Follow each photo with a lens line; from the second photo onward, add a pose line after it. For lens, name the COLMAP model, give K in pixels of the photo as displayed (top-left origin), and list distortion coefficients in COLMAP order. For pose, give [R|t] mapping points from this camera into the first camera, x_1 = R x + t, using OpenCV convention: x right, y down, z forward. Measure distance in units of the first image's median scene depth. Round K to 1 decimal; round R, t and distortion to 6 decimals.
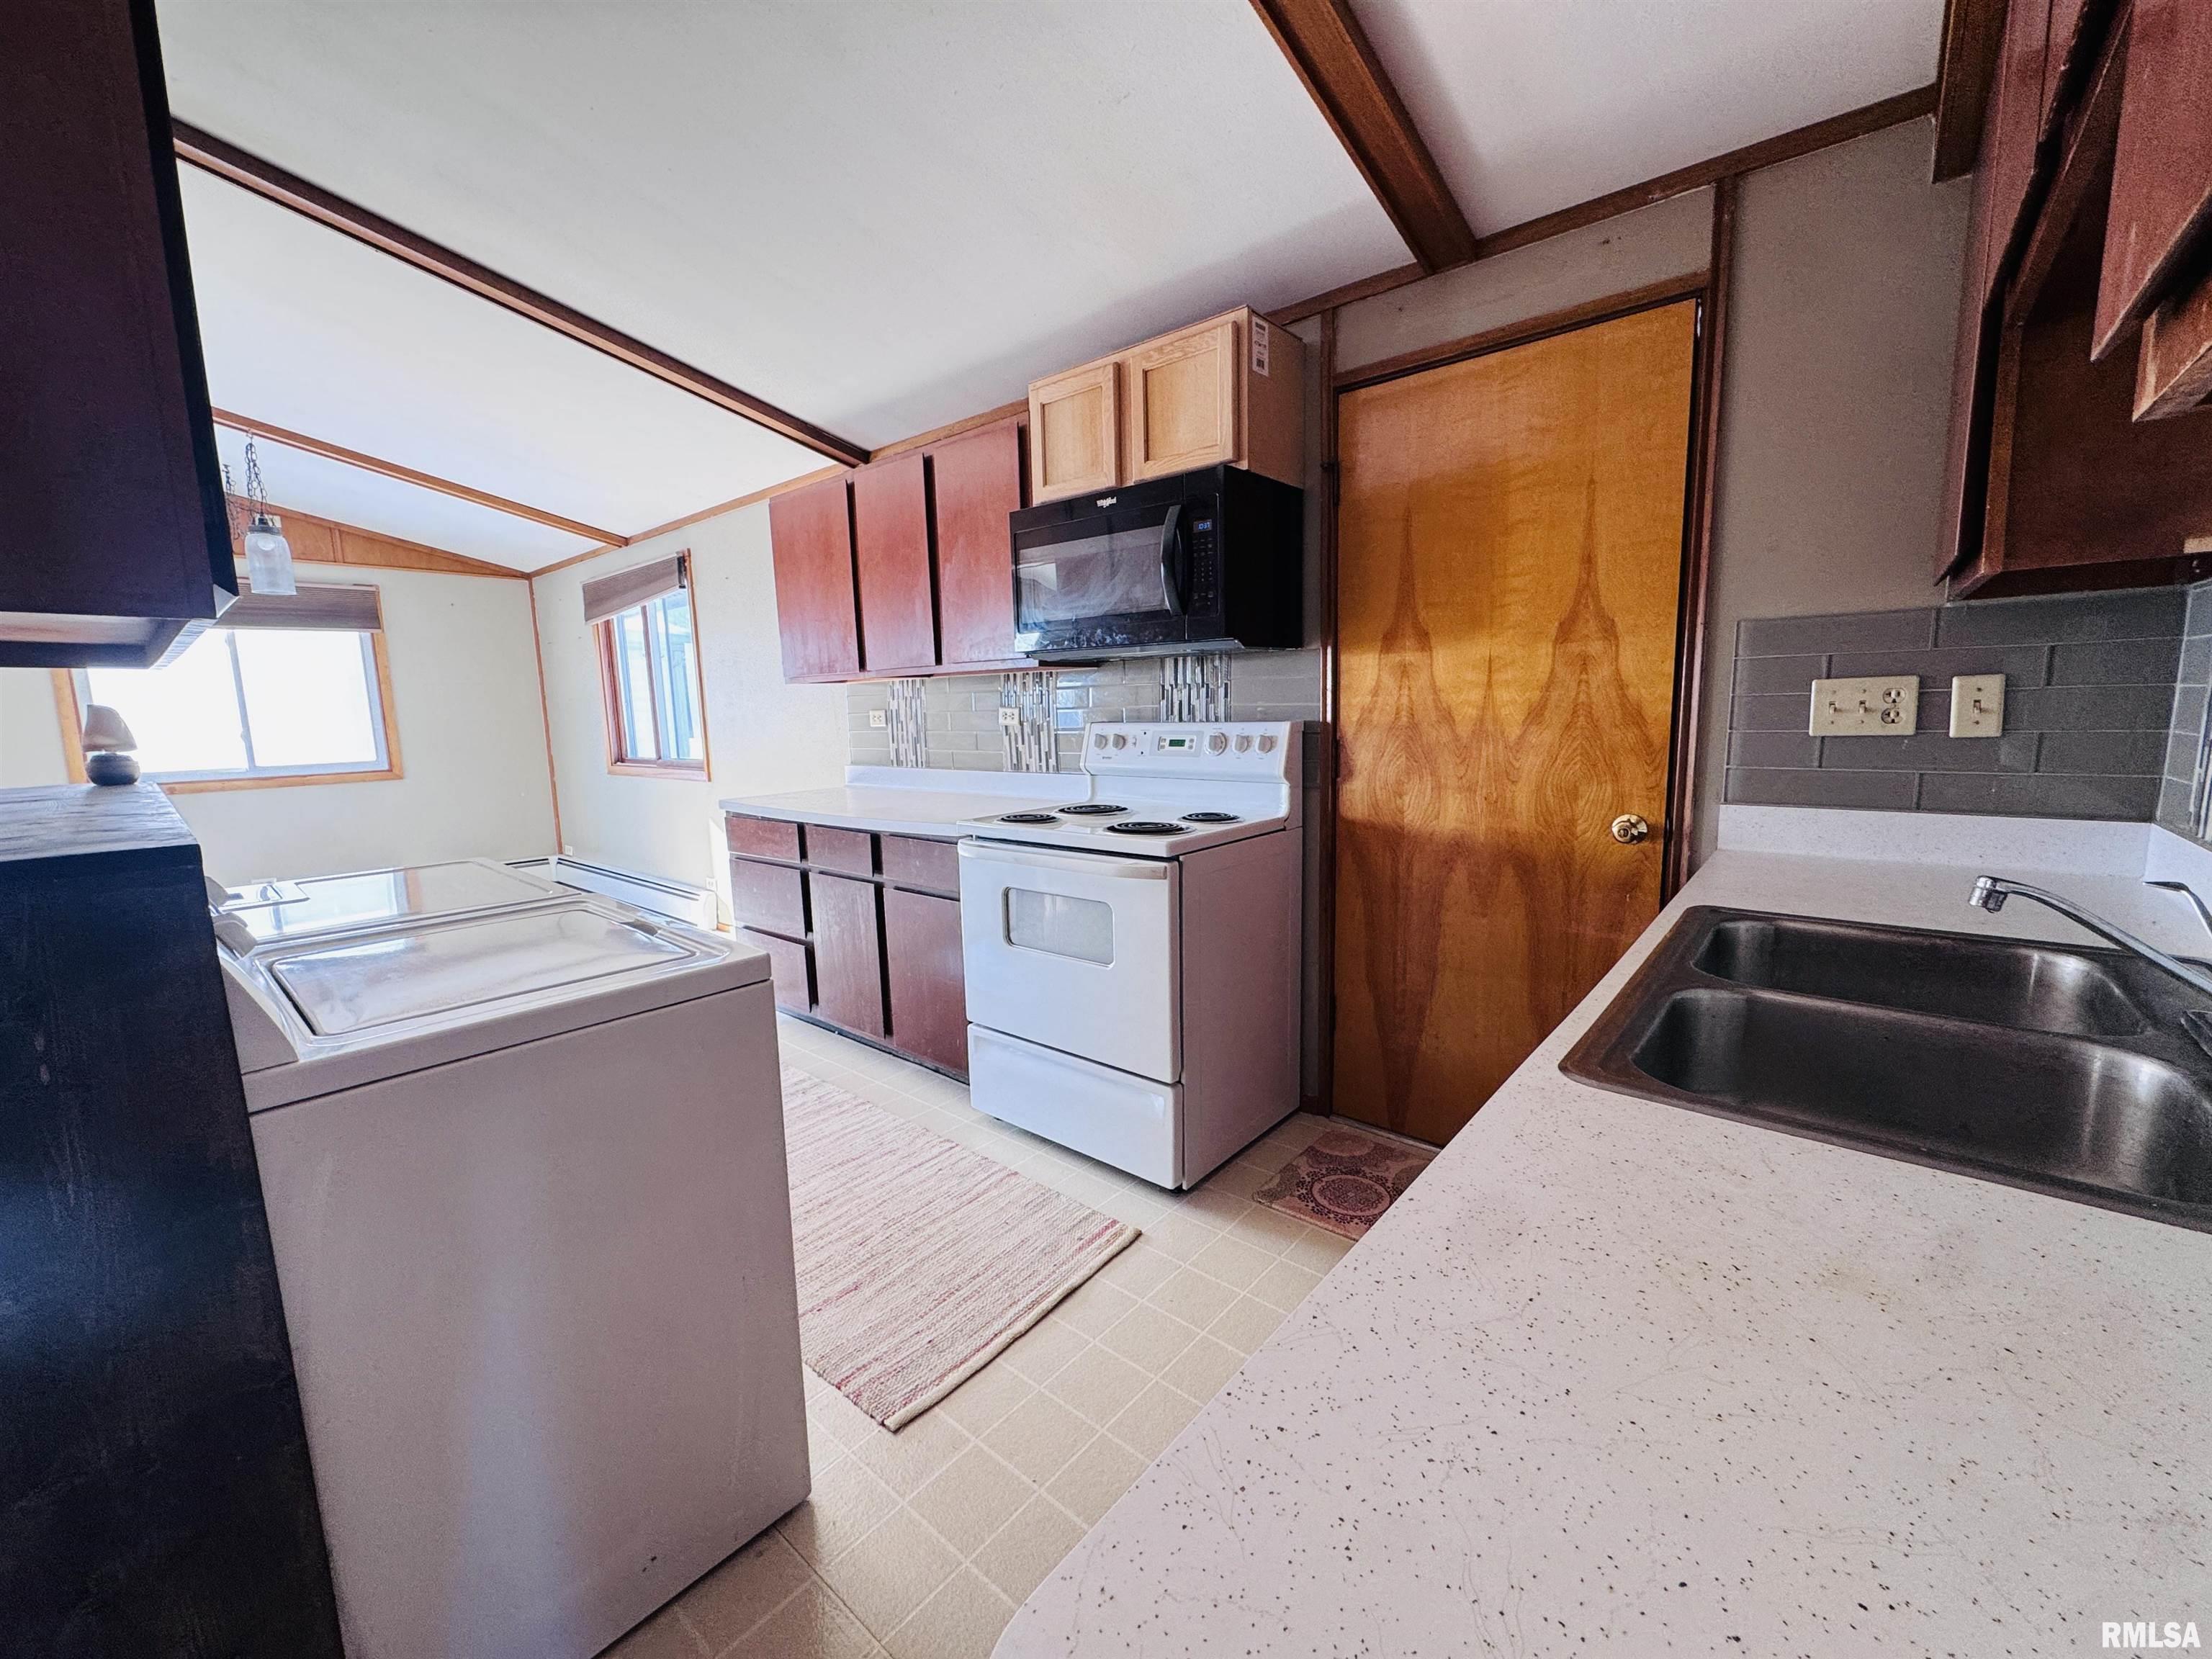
lens RADIAL K [[870.6, 0, 1106.0], [0, 870.6, 829.5], [0, 0, 1]] dist [0.000516, 0.000343]
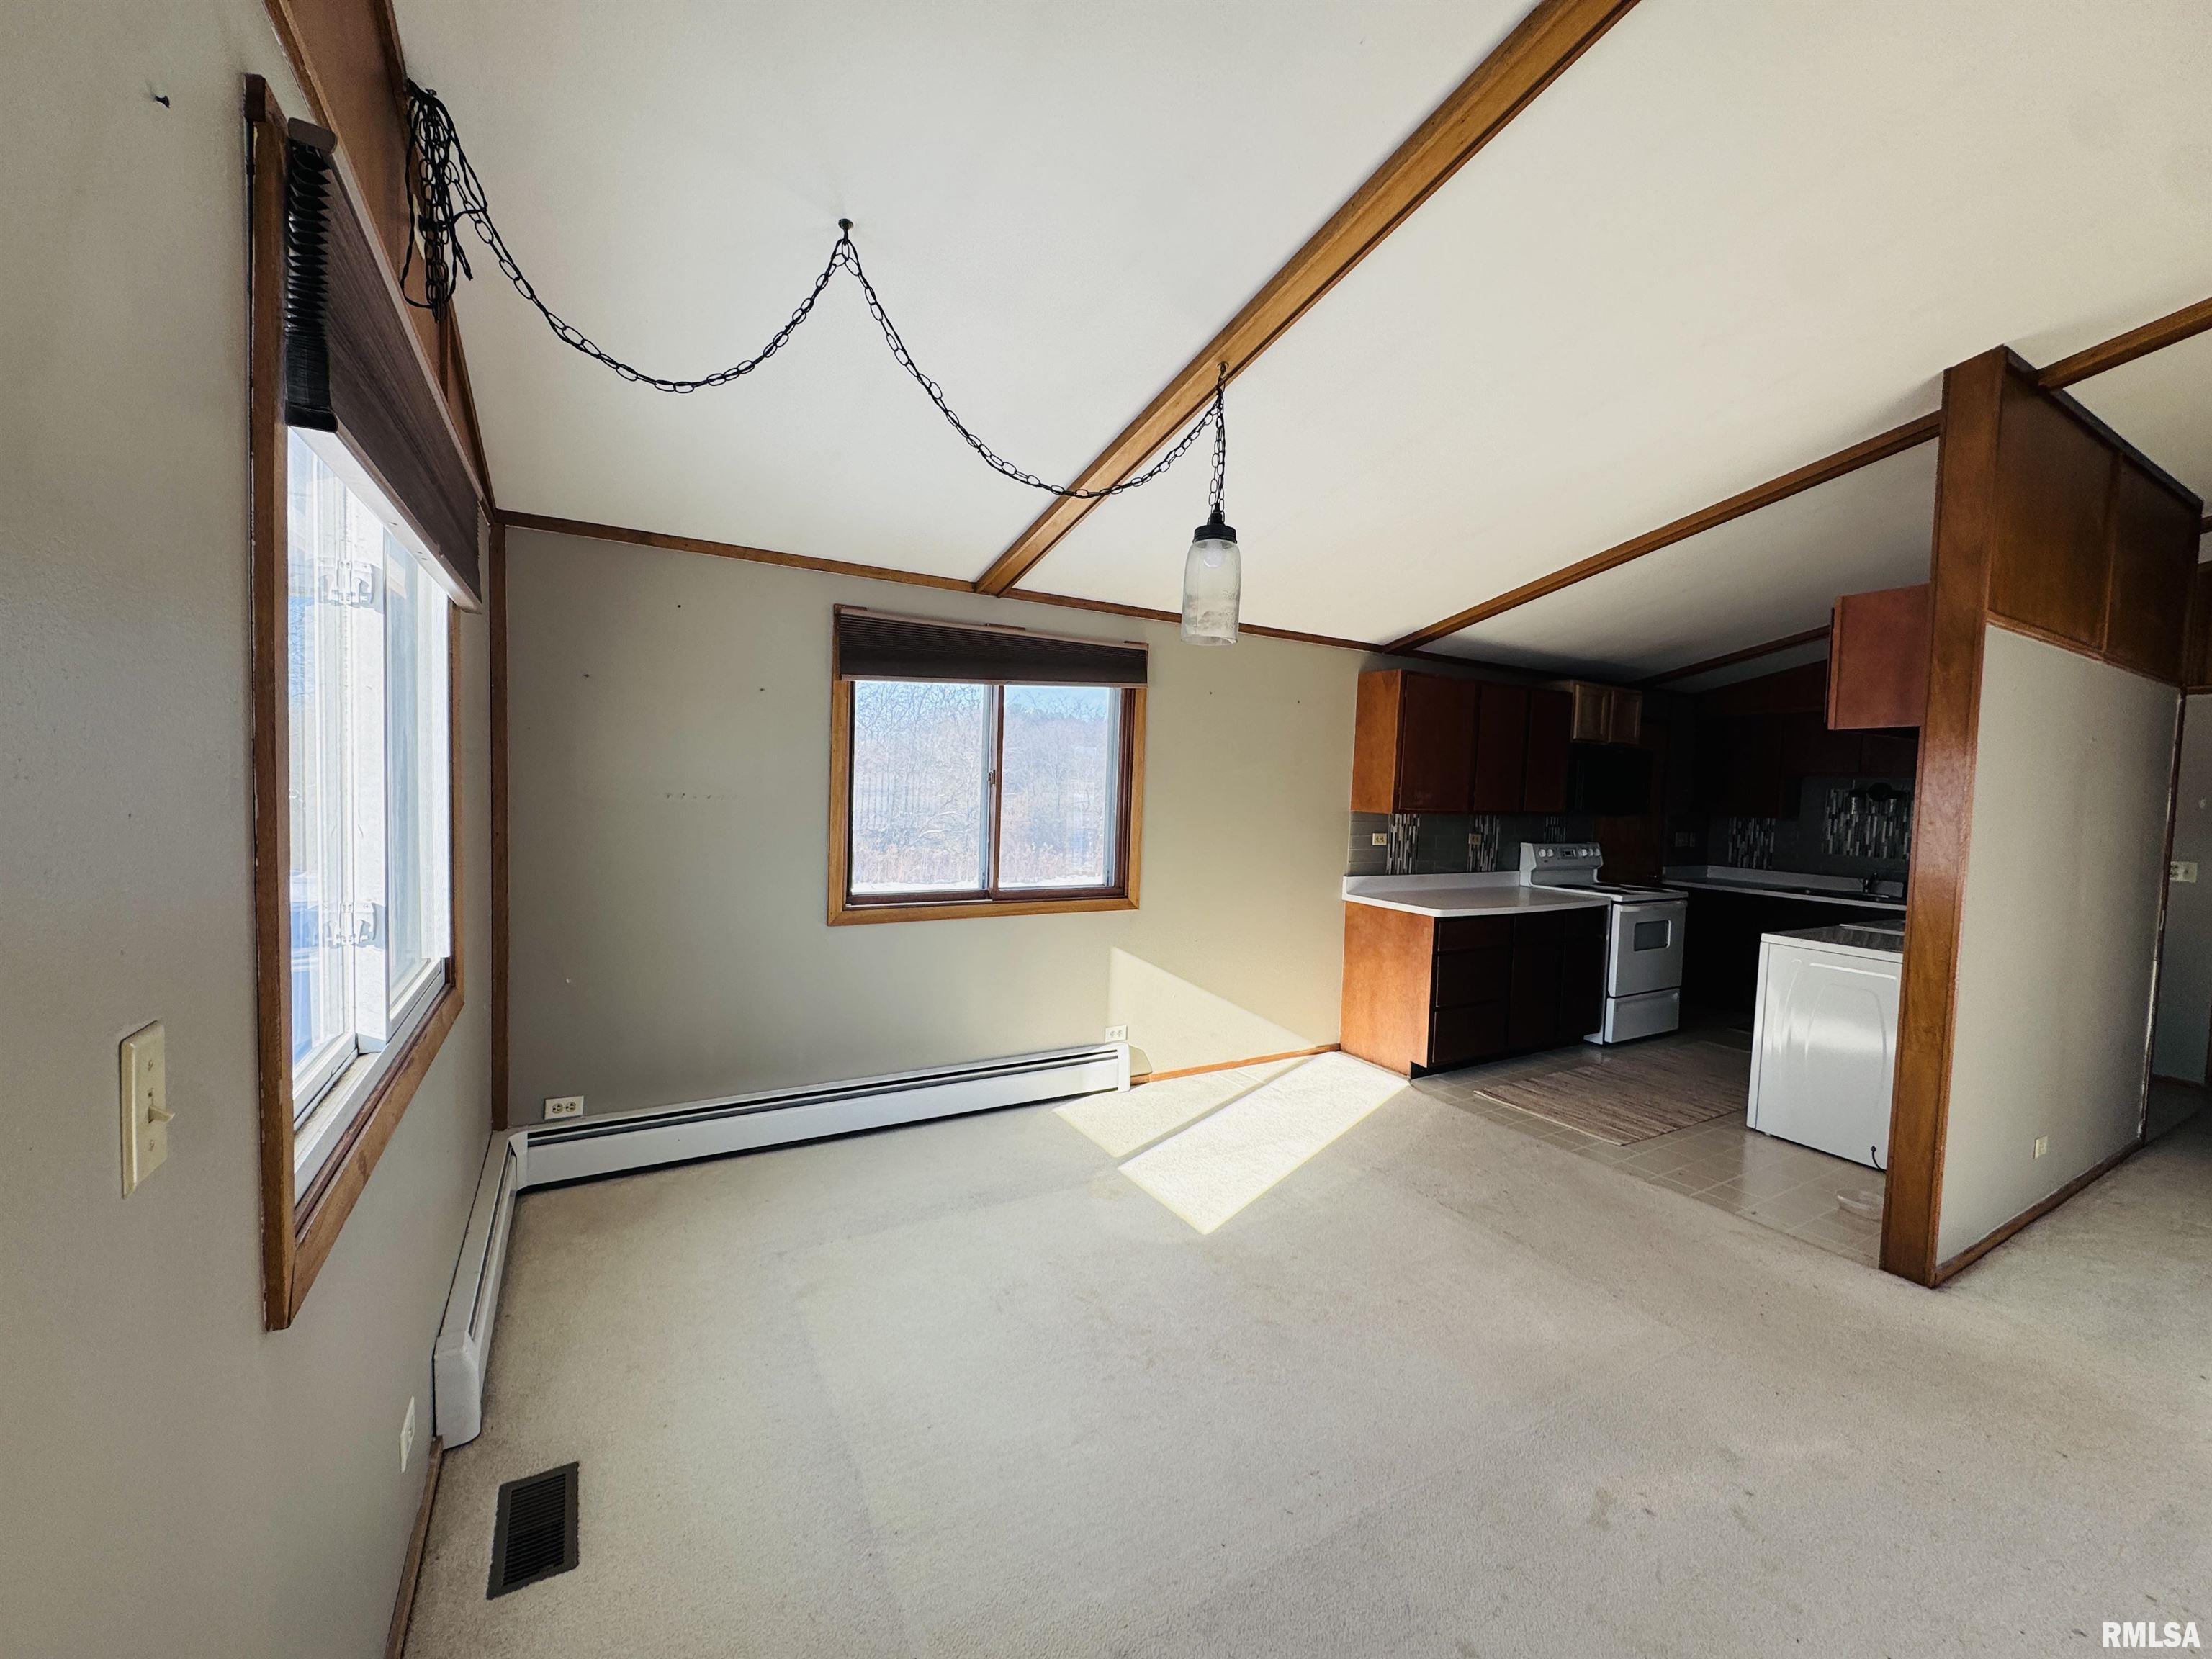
lens RADIAL K [[885.6, 0, 1102.7], [0, 885.6, 827.1], [0, 0, 1]] dist [-0.001046, 0.000314]
pose [[0.328349, -0.009782, 0.944506, -2.319807], [0.091690, 0.995554, -0.021564, -0.216579], [-0.940096, 0.093682, 0.327786, 1.328518]]
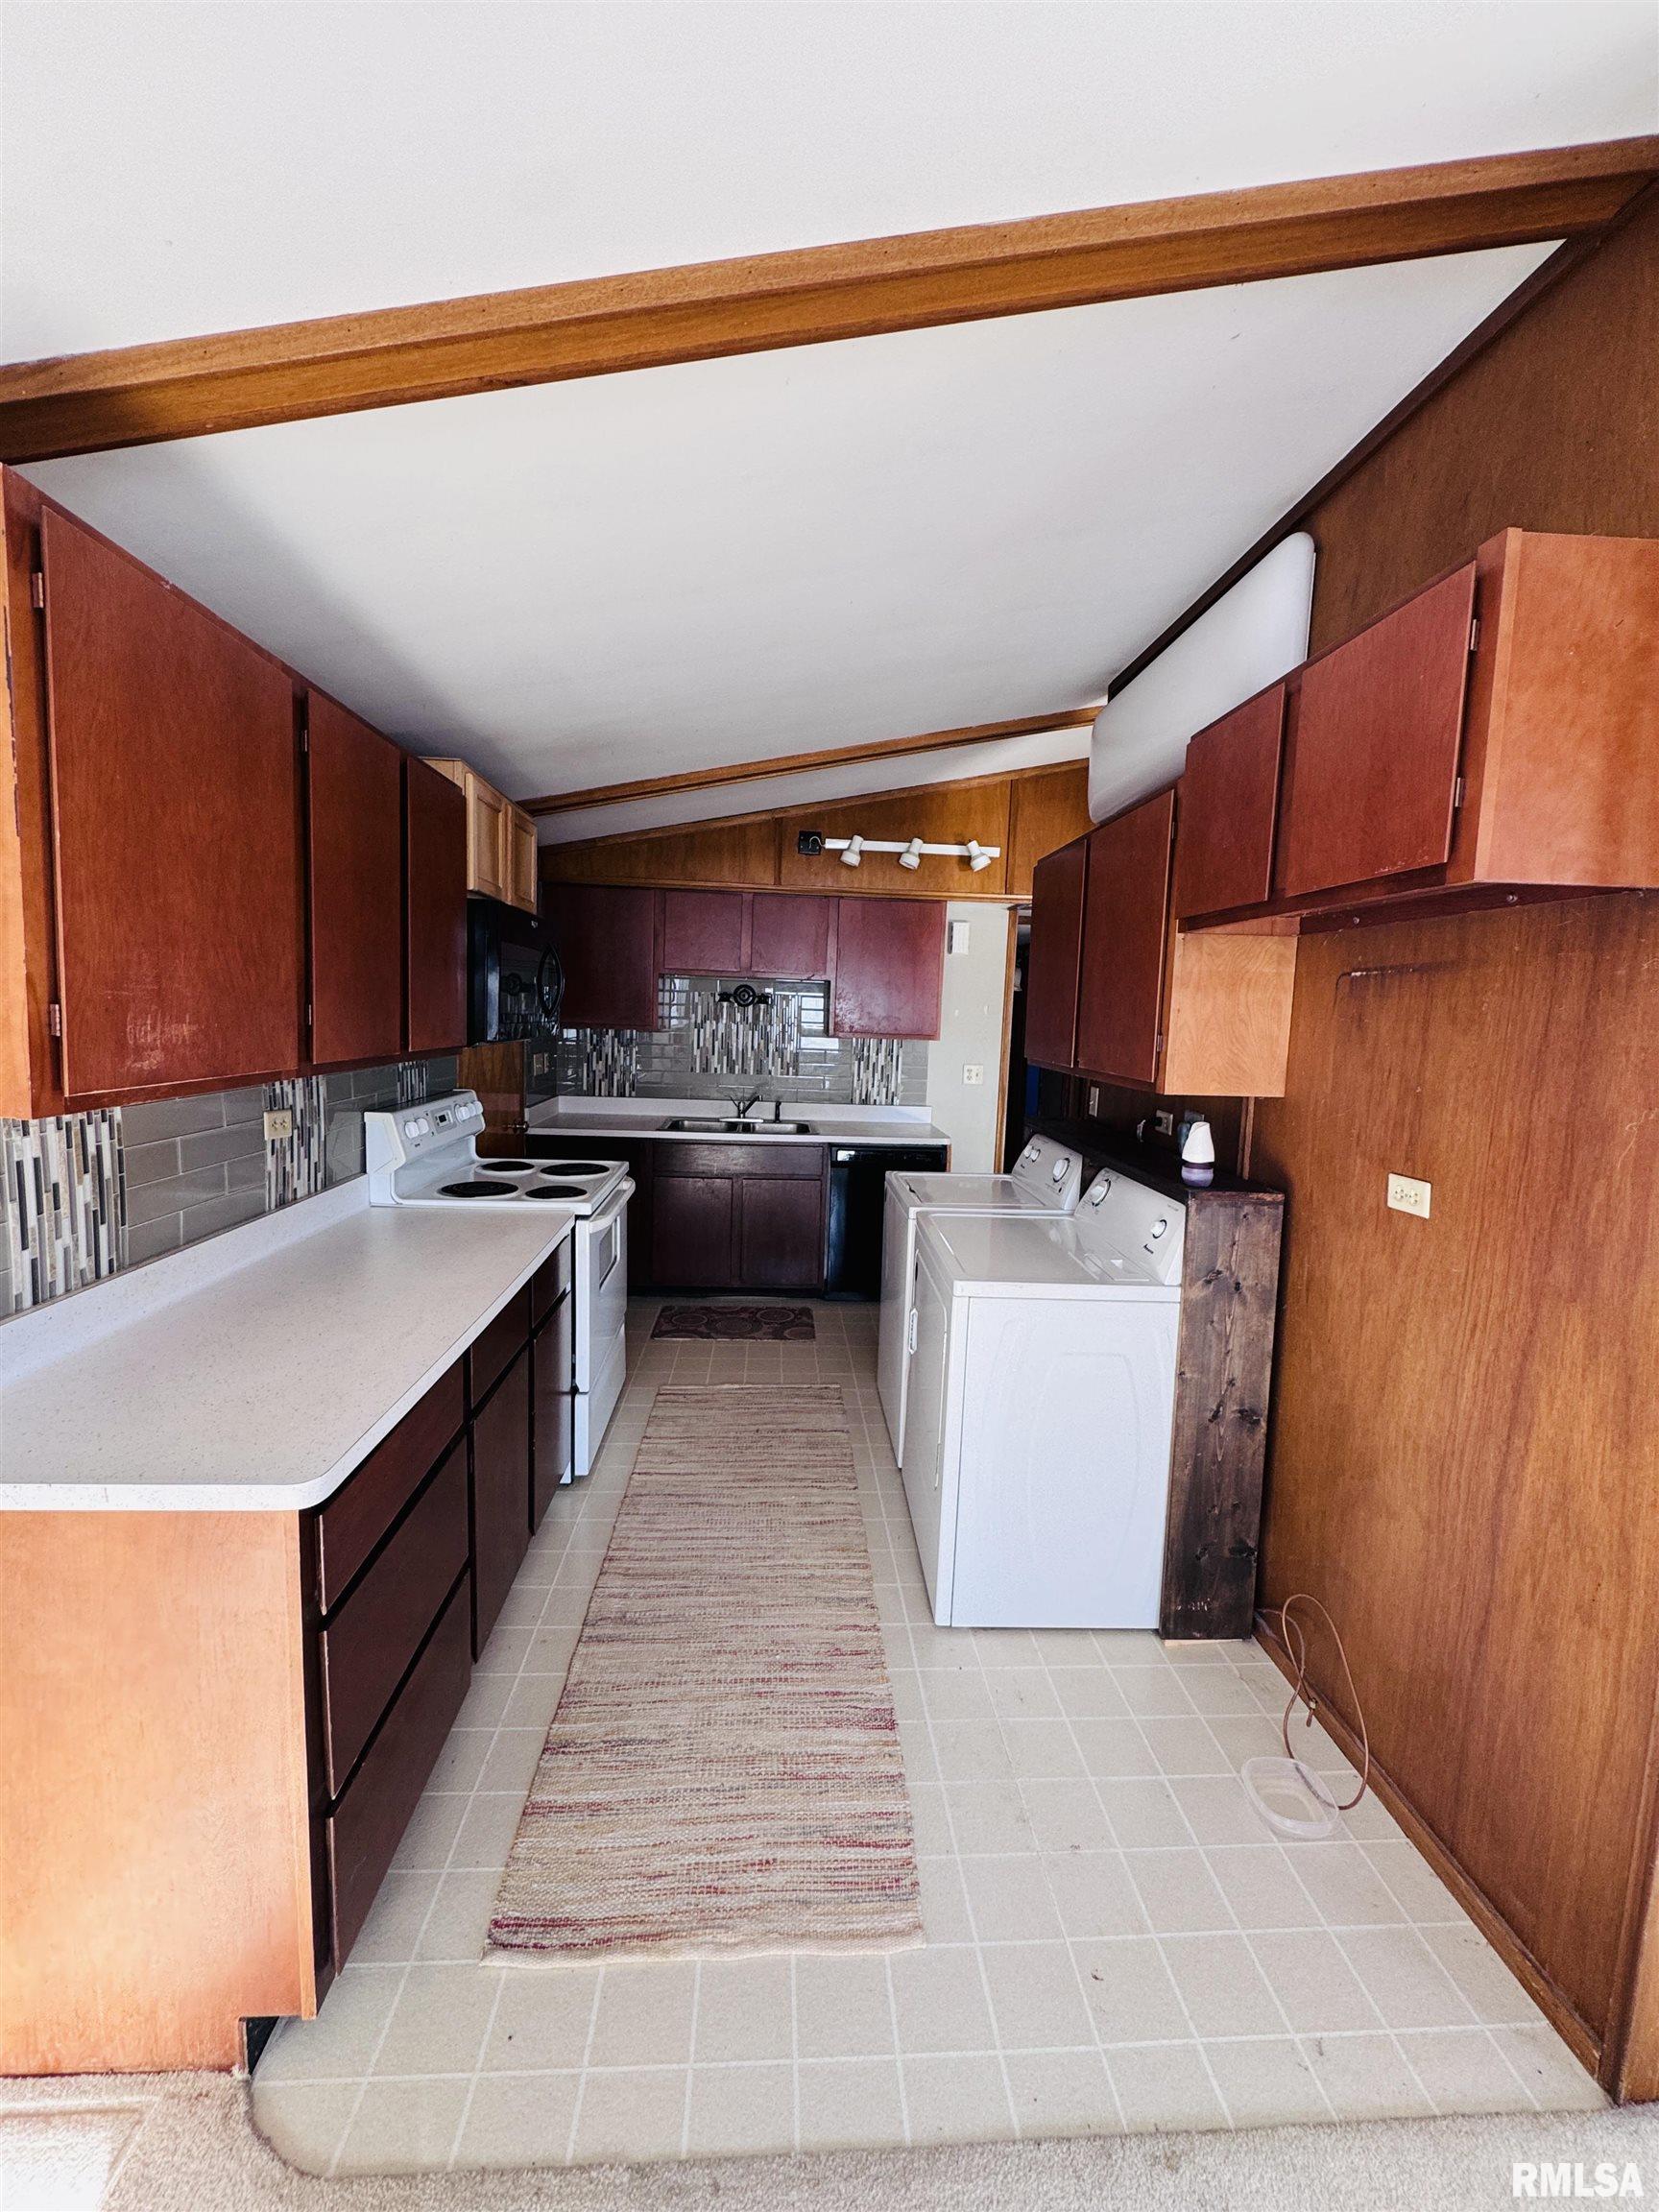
lens RADIAL K [[879.5, 0, 835.6], [0, 879.5, 1103.6], [0, 0, 1]] dist [-0.003445, 0.000200]
pose [[-0.701746, -0.076008, 0.708361, -1.037085], [0.081669, 0.979155, 0.185971, -0.278829], [-0.707731, 0.188356, -0.680911, 1.372818]]
